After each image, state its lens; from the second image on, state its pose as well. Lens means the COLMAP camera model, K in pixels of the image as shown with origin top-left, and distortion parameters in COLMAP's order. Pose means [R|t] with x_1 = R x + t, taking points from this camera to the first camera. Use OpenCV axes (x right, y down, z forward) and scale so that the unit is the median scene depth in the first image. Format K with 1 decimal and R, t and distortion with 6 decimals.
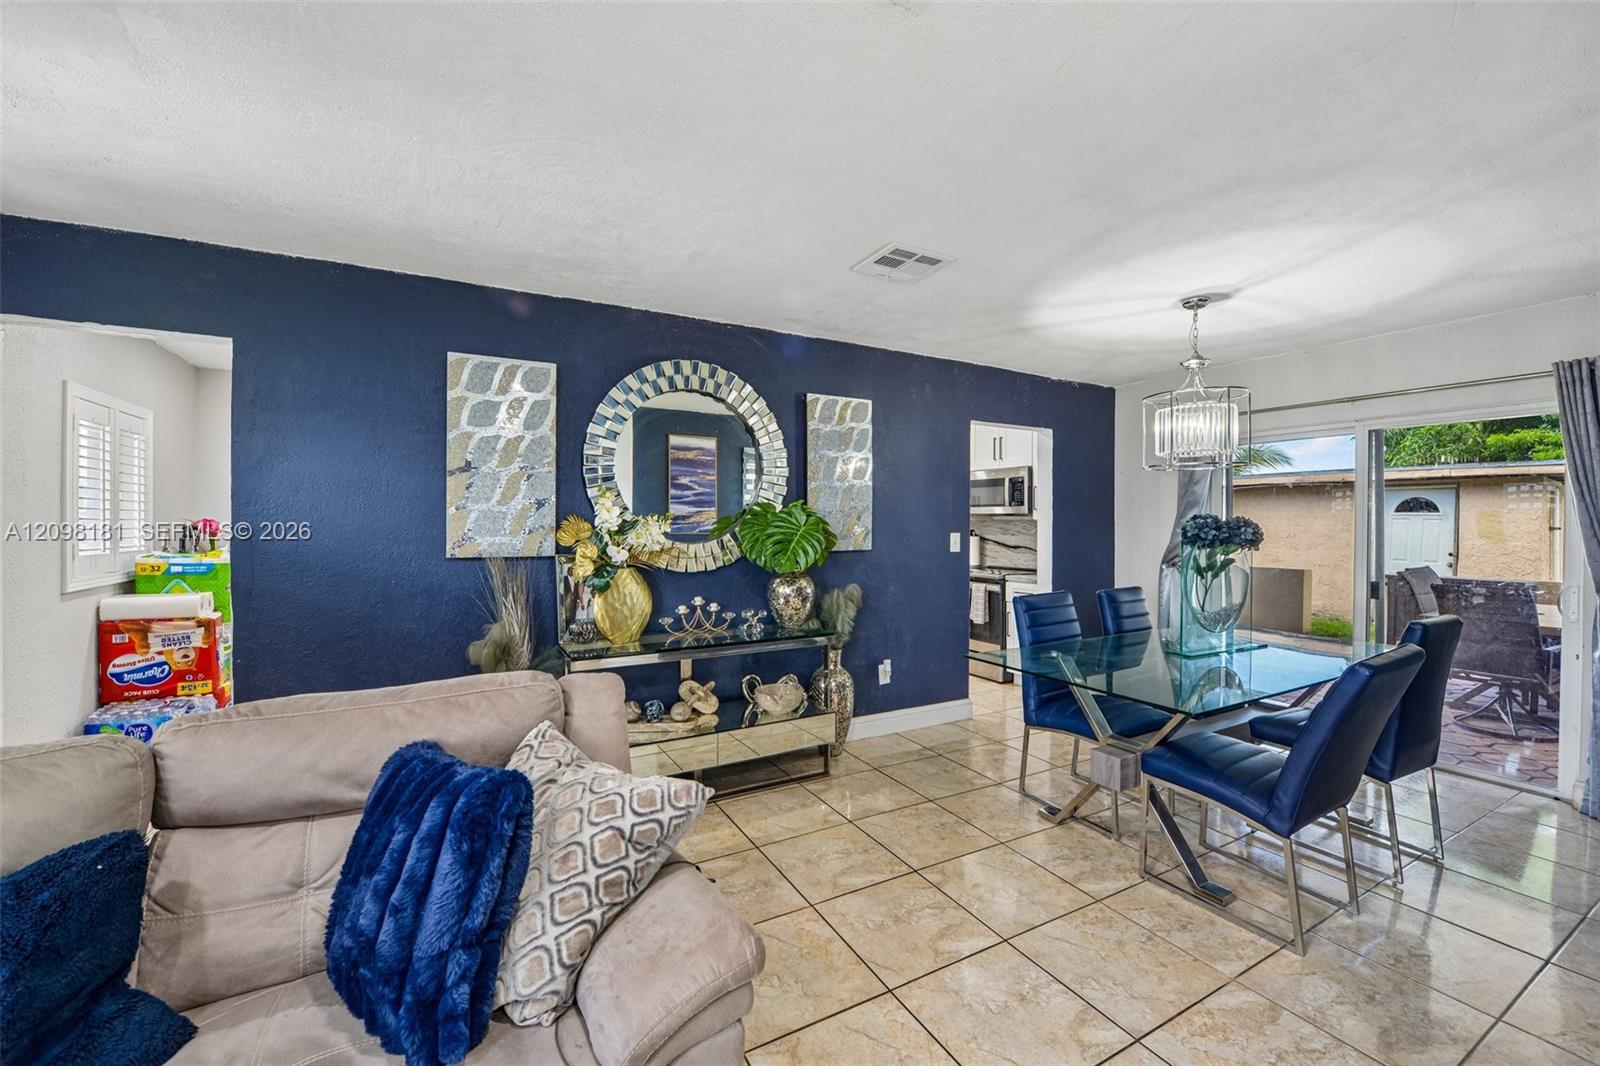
lens RADIAL K [[636.0, 0, 794.1], [0, 636.0, 526.4], [0, 0, 1]] dist [-0.013357, -0.000593]
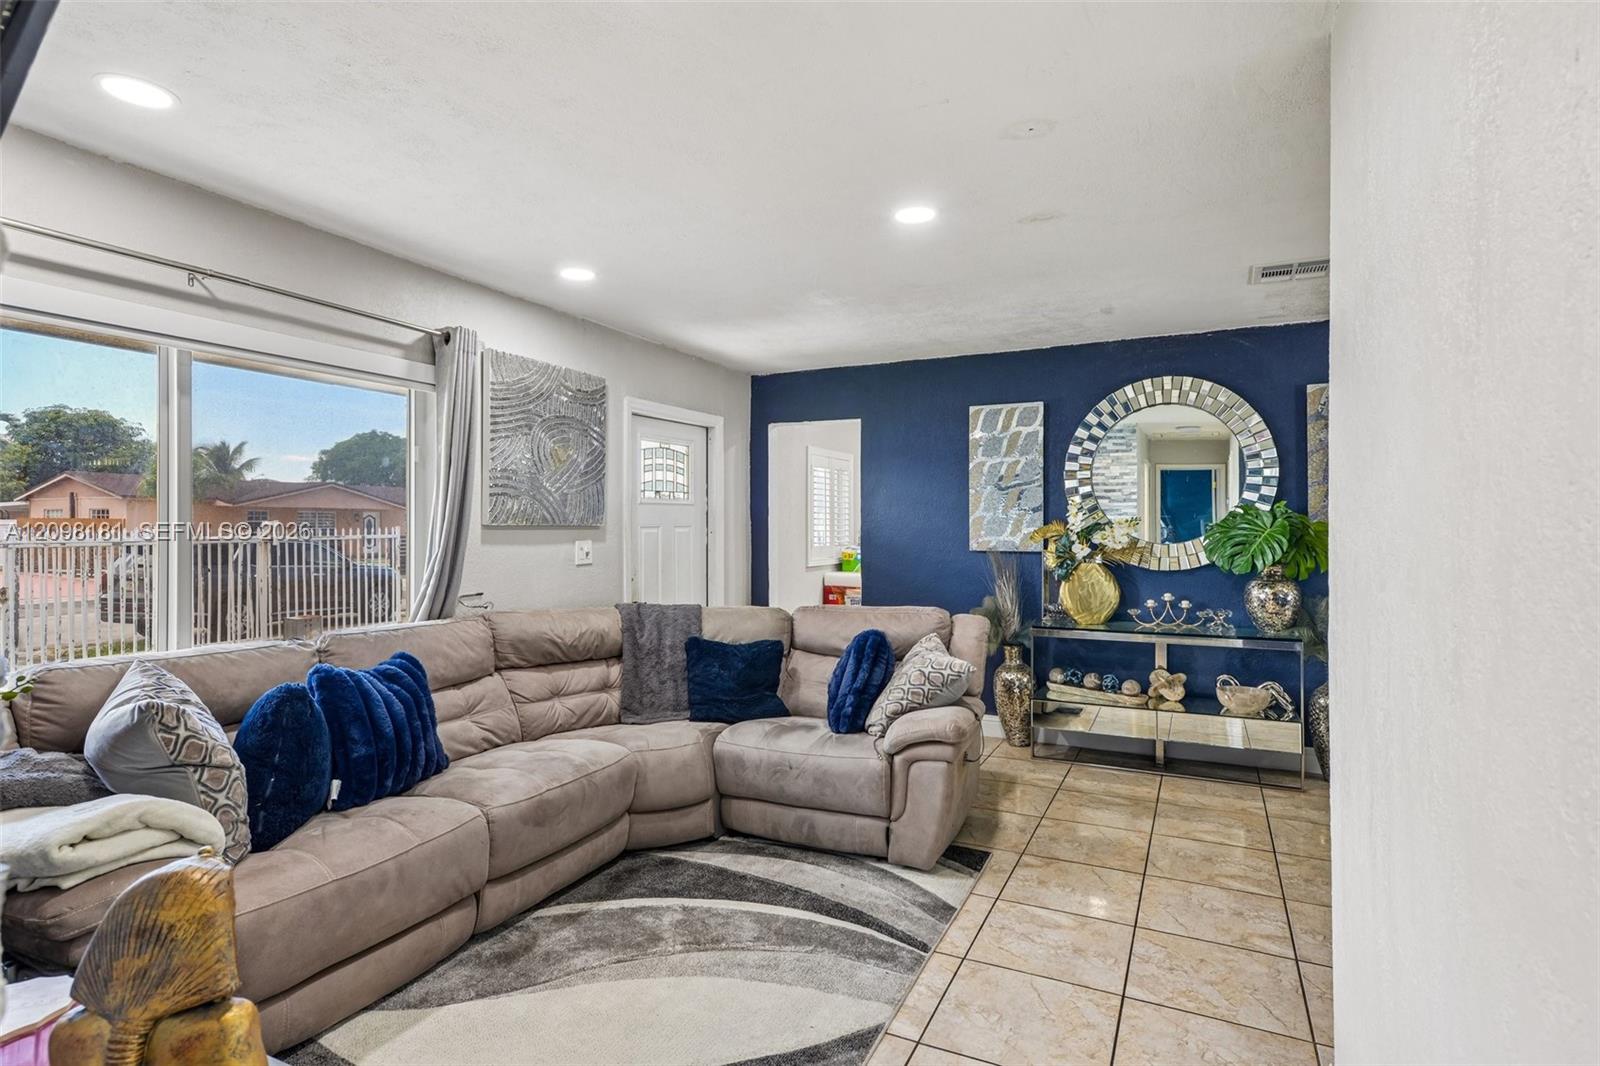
lens RADIAL K [[840.1, 0, 807.5], [0, 840.1, 523.9], [0, 0, 1]] dist [0.032281, 0.000424]
pose [[0.590056, -0.006306, -0.807338, 0.726101], [-0.003735, 0.999937, -0.010541, 0.010528], [0.807354, 0.009235, 0.589995, -0.391402]]
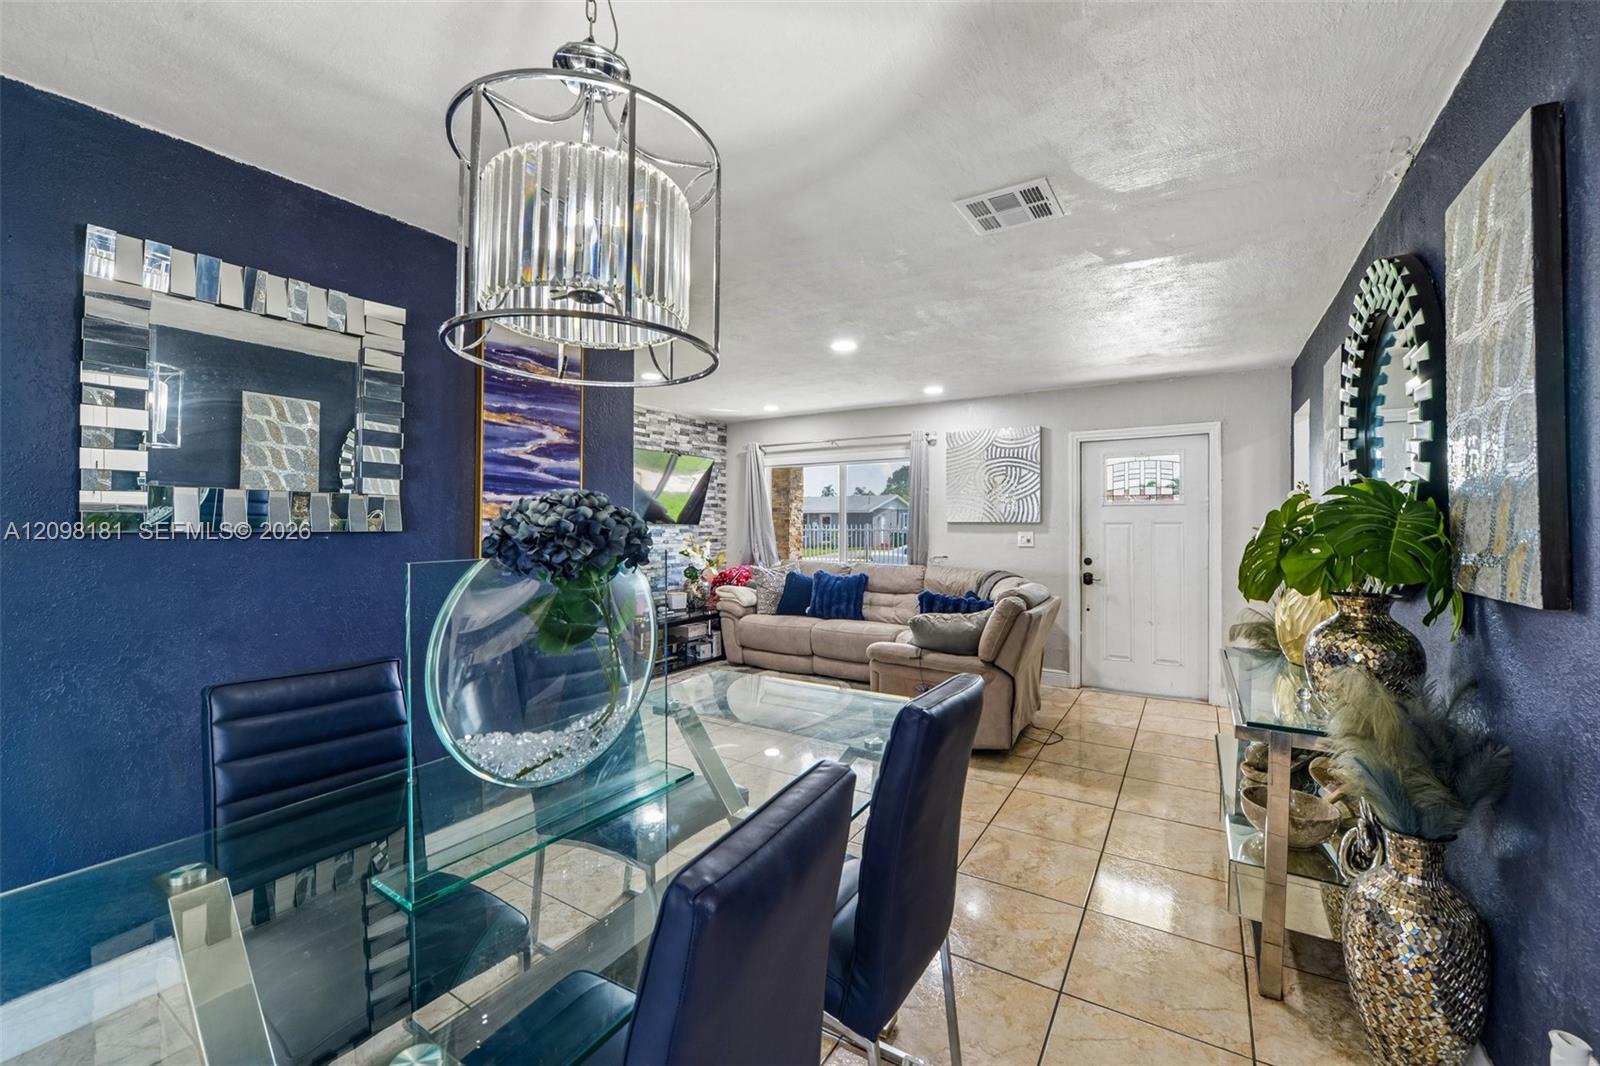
lens RADIAL K [[636.0, 0, 799.8], [0, 636.0, 527.5], [0, 0, 1]] dist [-0.013357, -0.000593]
pose [[-0.868525, -0.001474, -0.495643, 0.732899], [-0.008378, 0.999896, 0.011708, -0.002620], [0.495575, 0.014321, -0.868447, 1.404484]]
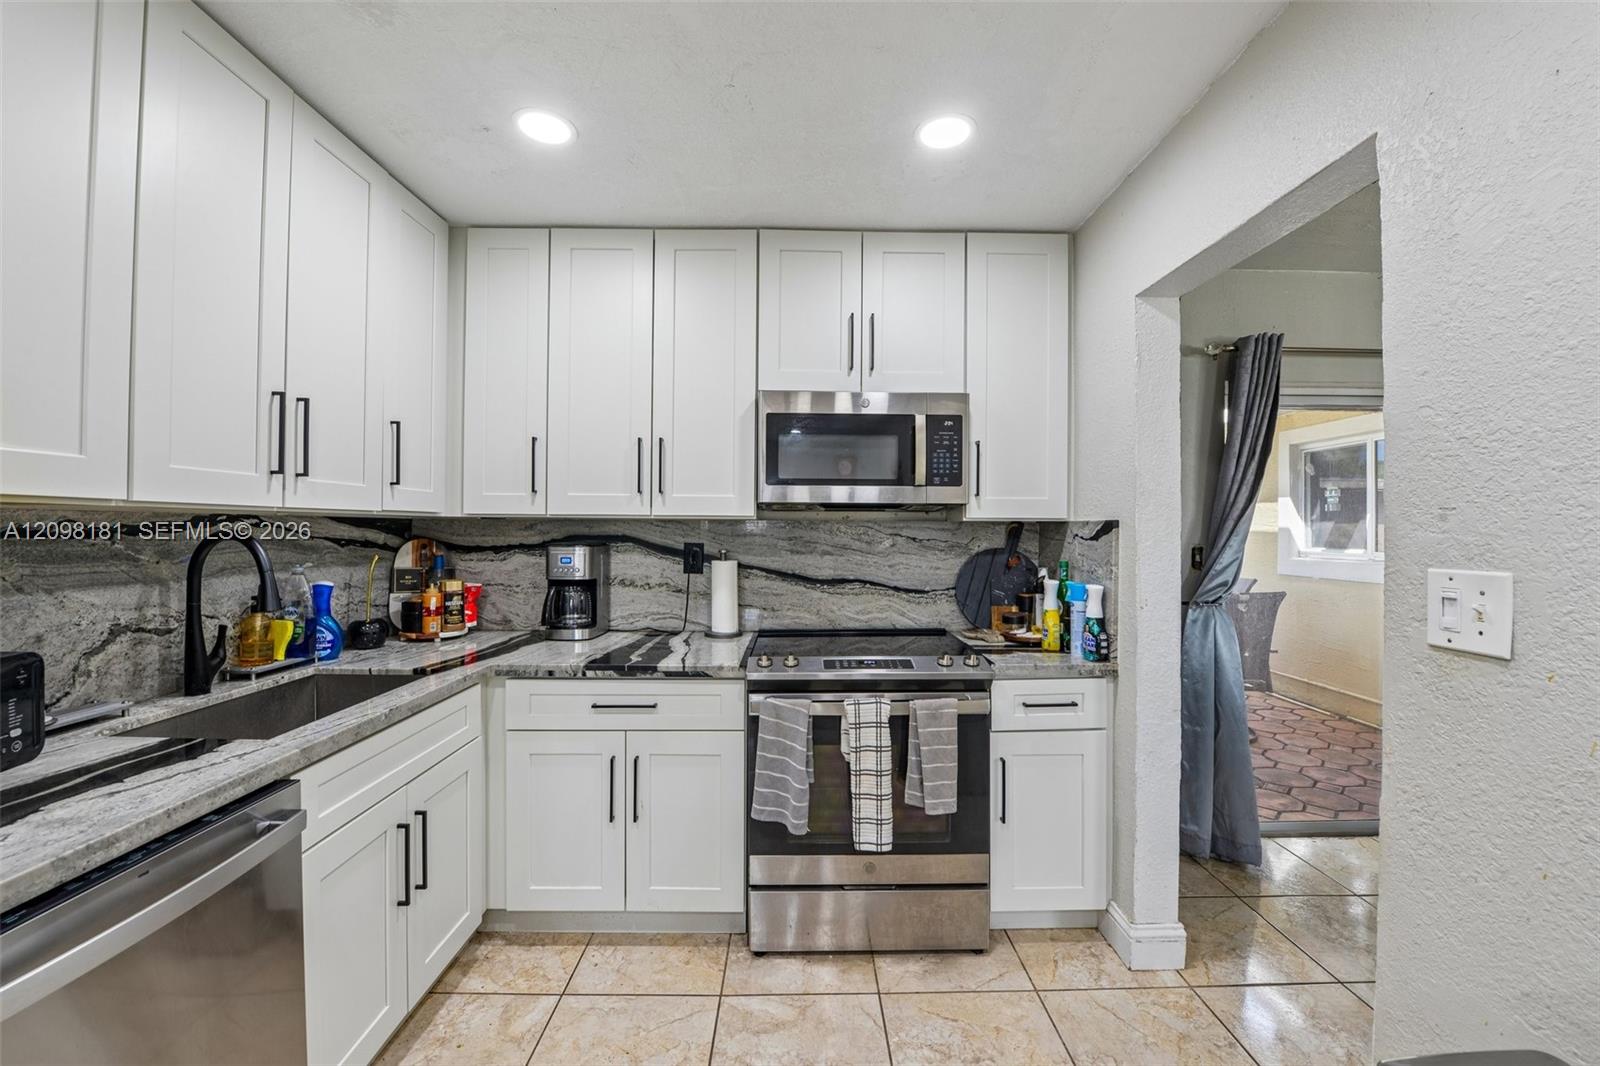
lens RADIAL K [[636.0, 0, 801.0], [0, 636.0, 532.6], [0, 0, 1]] dist [-0.013357, -0.000593]
pose [[0.474883, -0.007262, 0.880019, -0.097360], [0.005885, 0.999970, 0.005076, -0.007589], [-0.880029, 0.002768, 0.474911, 1.628997]]
